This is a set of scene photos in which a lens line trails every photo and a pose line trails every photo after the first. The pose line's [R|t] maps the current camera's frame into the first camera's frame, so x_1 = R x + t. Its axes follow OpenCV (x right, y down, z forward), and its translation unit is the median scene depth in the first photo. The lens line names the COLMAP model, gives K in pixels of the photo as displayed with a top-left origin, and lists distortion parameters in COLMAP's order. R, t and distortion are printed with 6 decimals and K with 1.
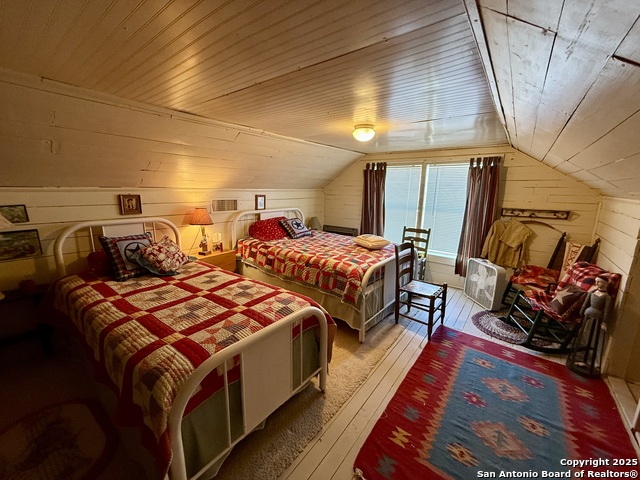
lens RADIAL K [[259.1, 0, 323.4], [0, 259.1, 238.9], [0, 0, 1]] dist [0.001078, -0.000403]
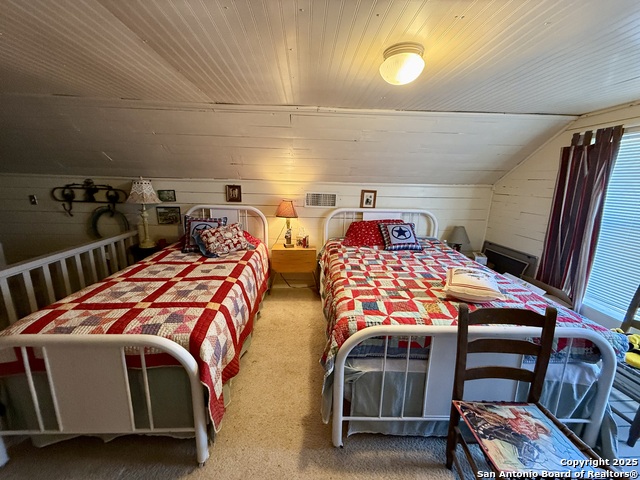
lens RADIAL K [[259.1, 0, 318.3], [0, 259.1, 238.5], [0, 0, 1]] dist [0.001078, -0.000403]
pose [[0.635099, 0.165467, -0.754500, 0.439134], [-0.162050, 0.983591, 0.079304, -0.083565], [0.755241, 0.071901, 0.651492, 0.510643]]
